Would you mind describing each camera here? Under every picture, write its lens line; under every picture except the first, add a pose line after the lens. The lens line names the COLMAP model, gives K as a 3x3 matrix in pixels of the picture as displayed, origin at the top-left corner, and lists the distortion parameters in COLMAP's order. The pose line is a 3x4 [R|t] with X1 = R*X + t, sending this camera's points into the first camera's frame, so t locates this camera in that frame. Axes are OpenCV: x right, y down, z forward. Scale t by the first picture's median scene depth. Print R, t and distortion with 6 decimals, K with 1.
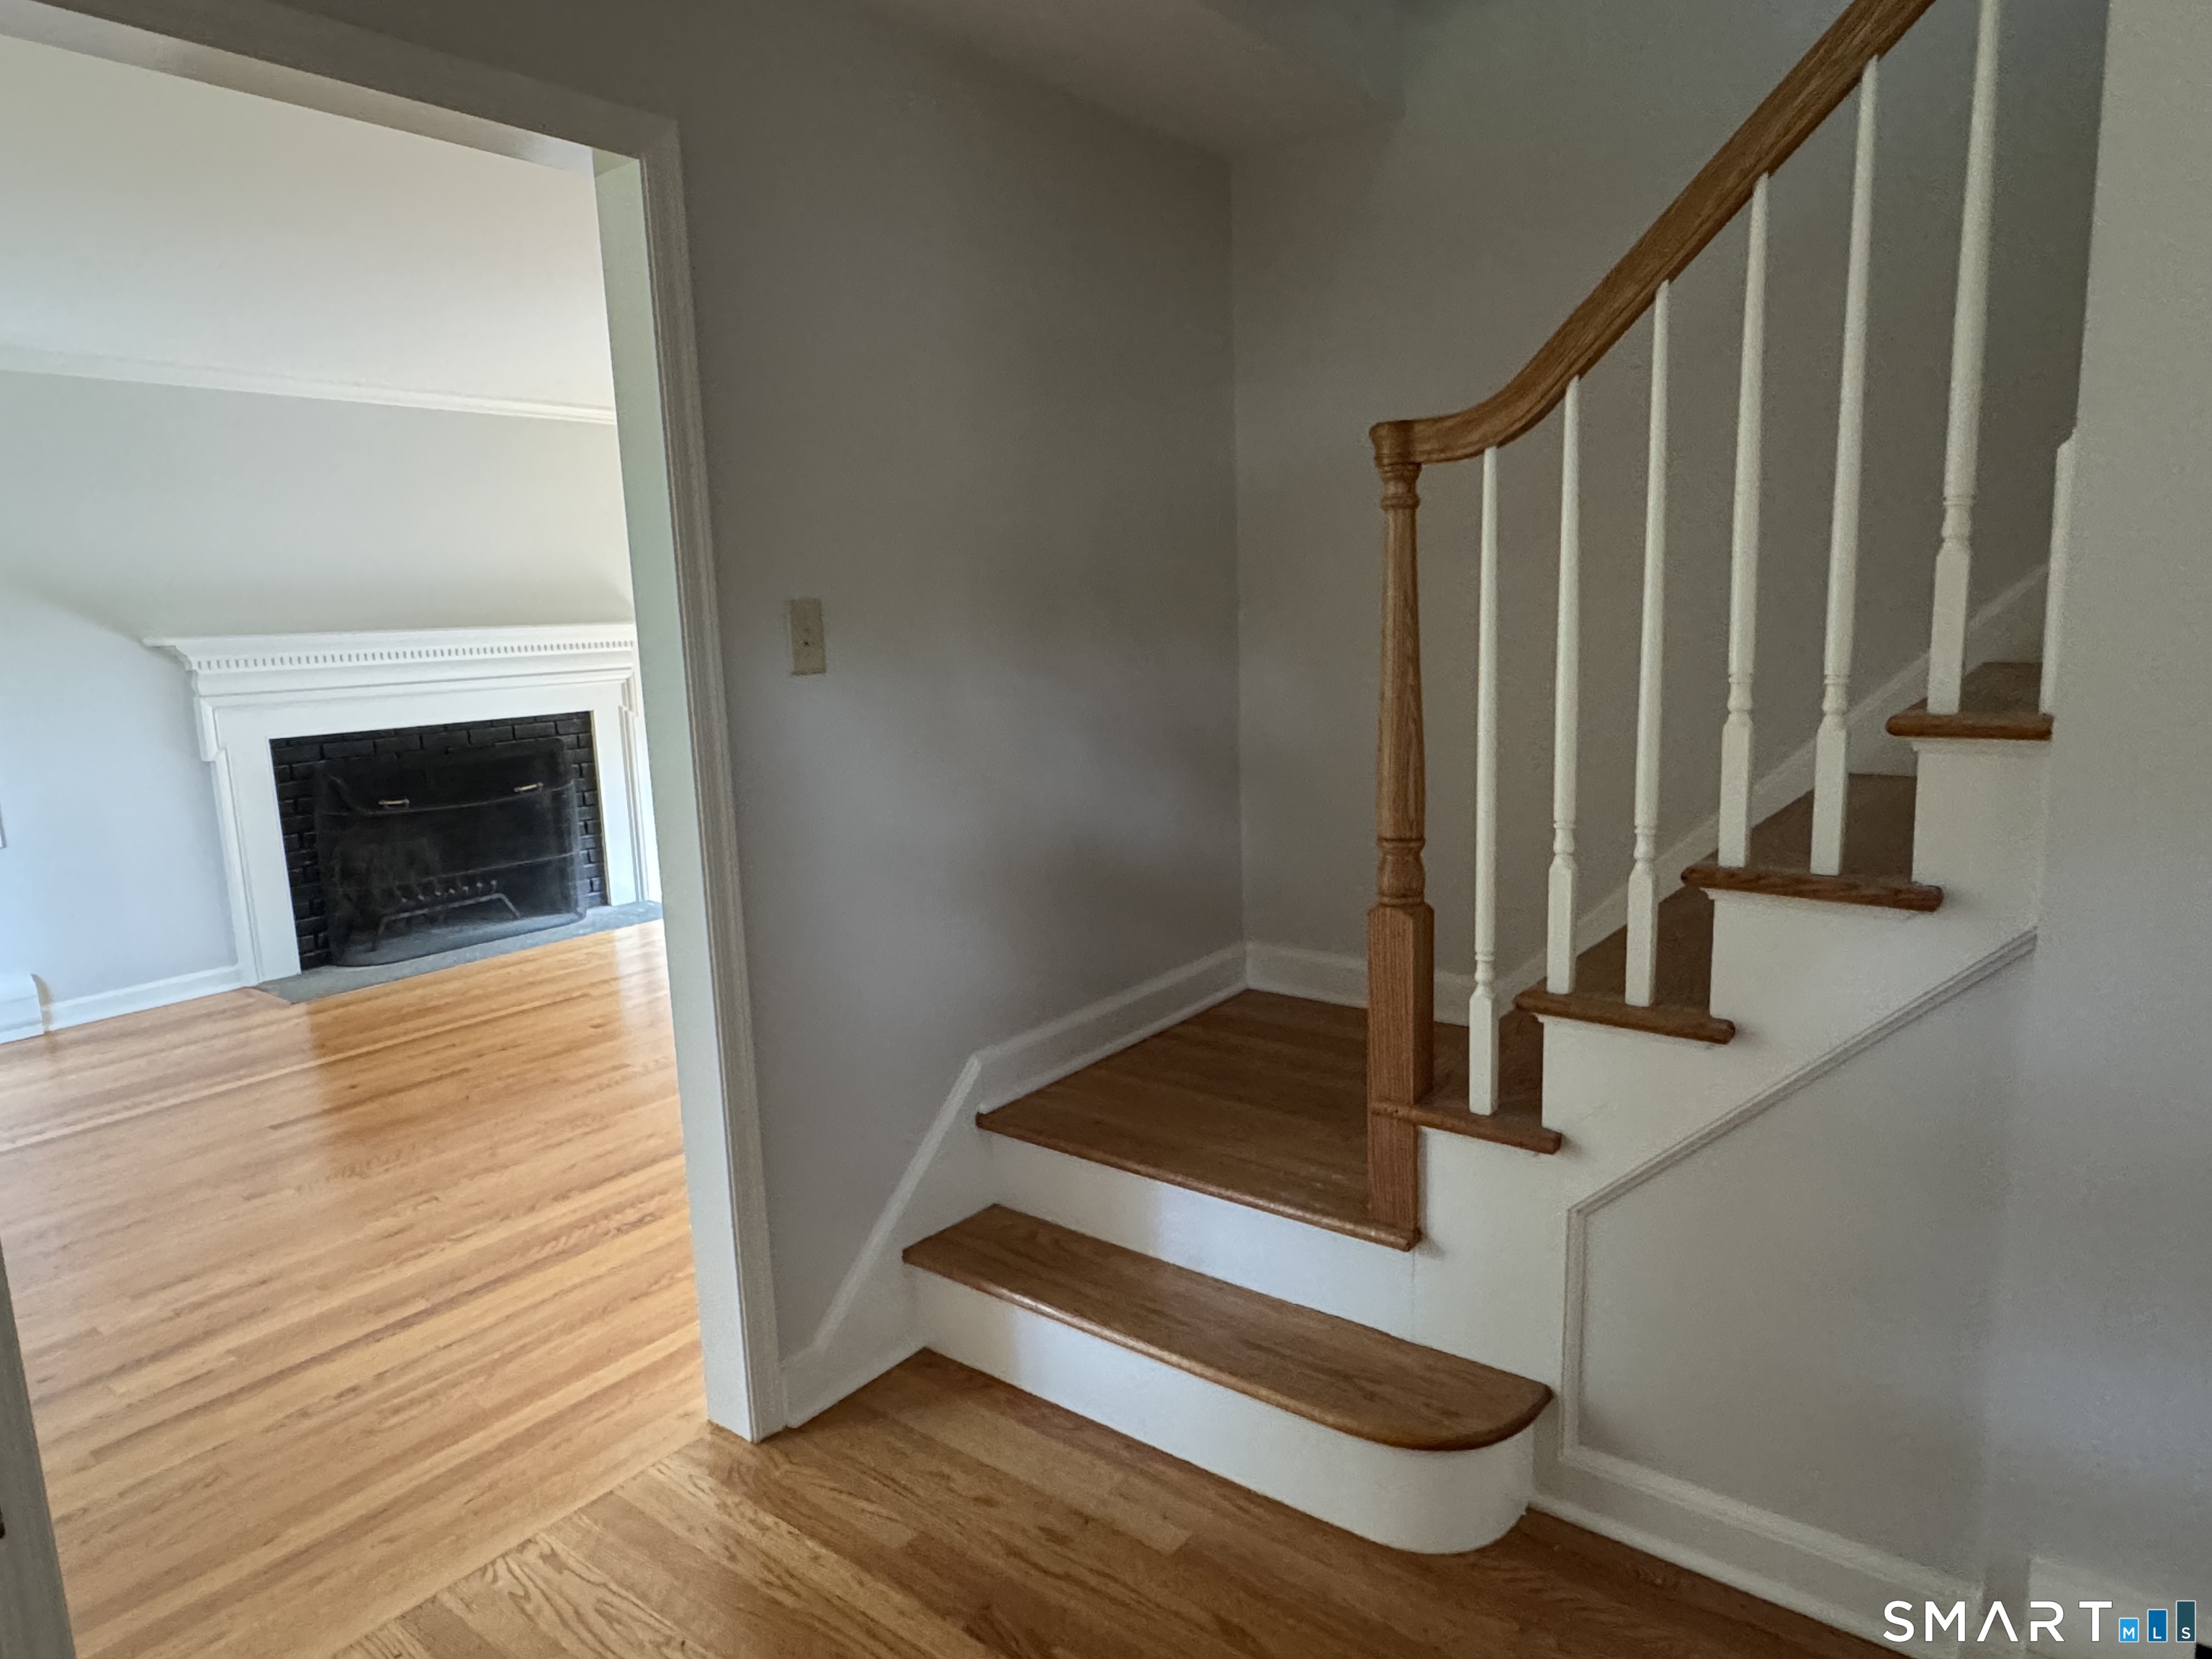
lens RADIAL K [[1337.7, 0, 1105.9], [0, 1337.7, 824.3], [0, 0, 1]] dist [-0.003711, 0.003468]
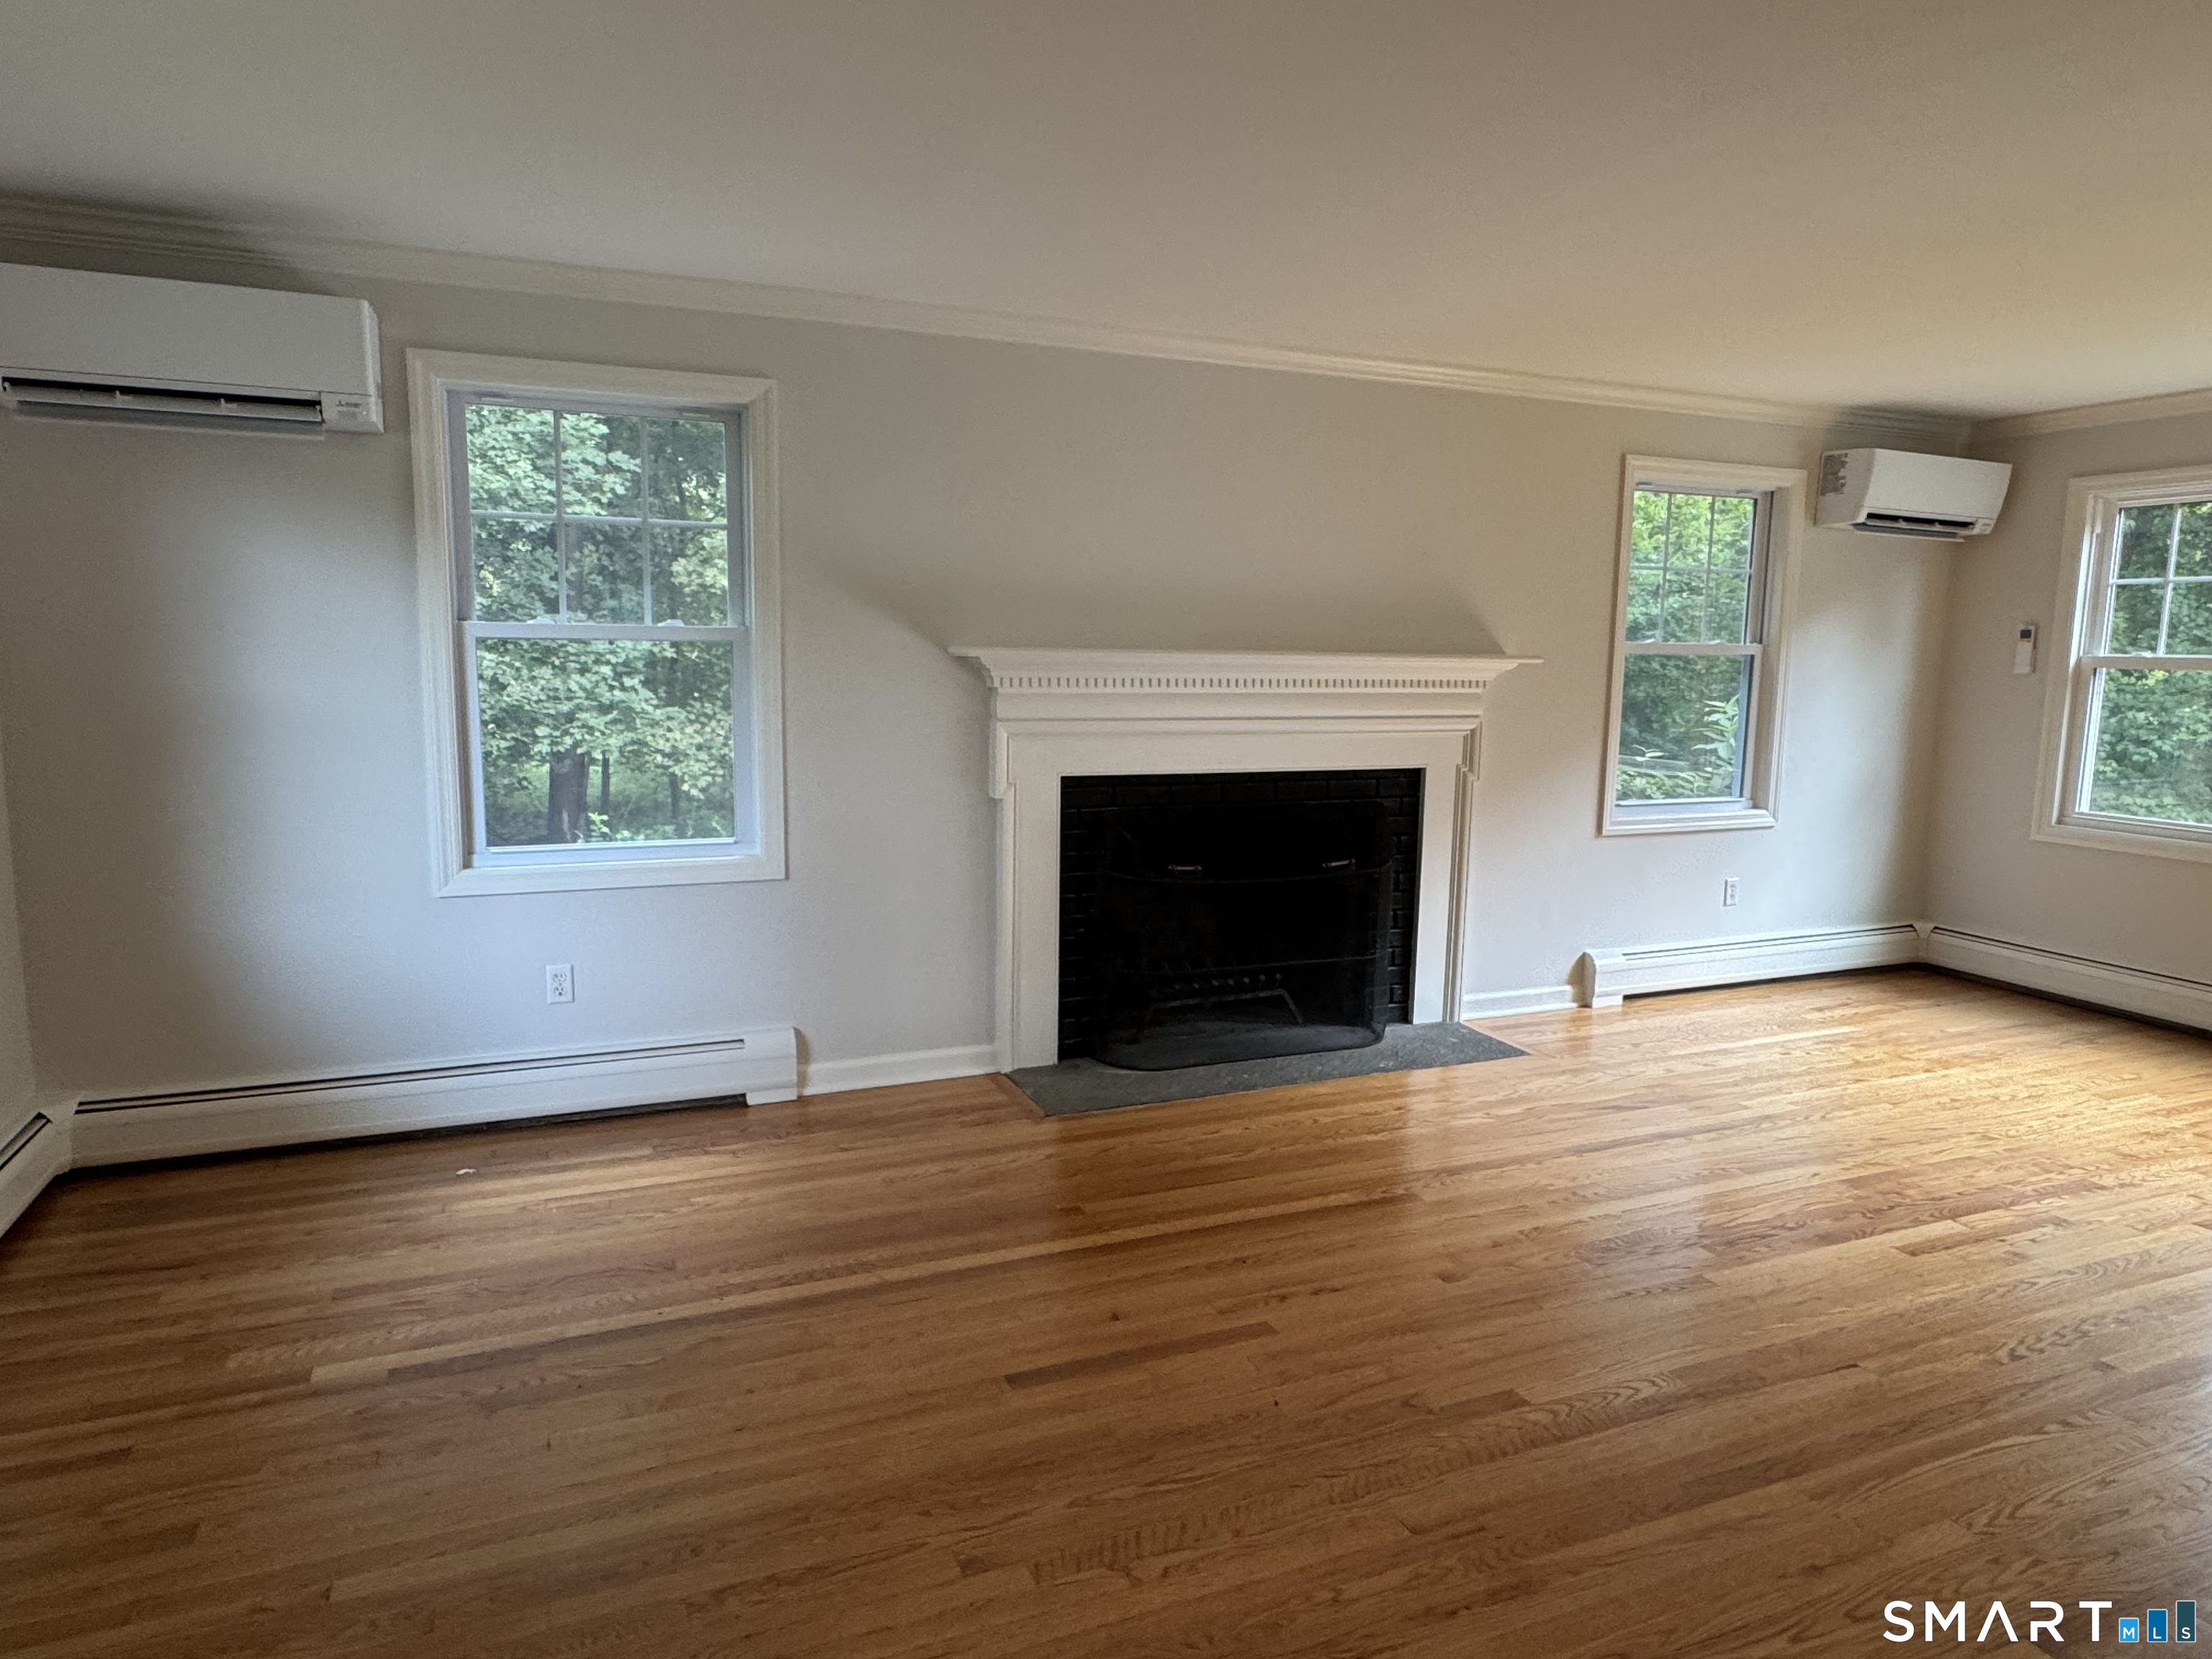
lens RADIAL K [[1337.7, 0, 1104.1], [0, 1337.7, 830.5], [0, 0, 1]] dist [-0.003711, 0.003468]
pose [[0.869293, 0.113034, -0.481199, -0.222644], [-0.123671, 0.992276, 0.009674, -0.045102], [0.478576, 0.051101, 0.876558, 0.322225]]
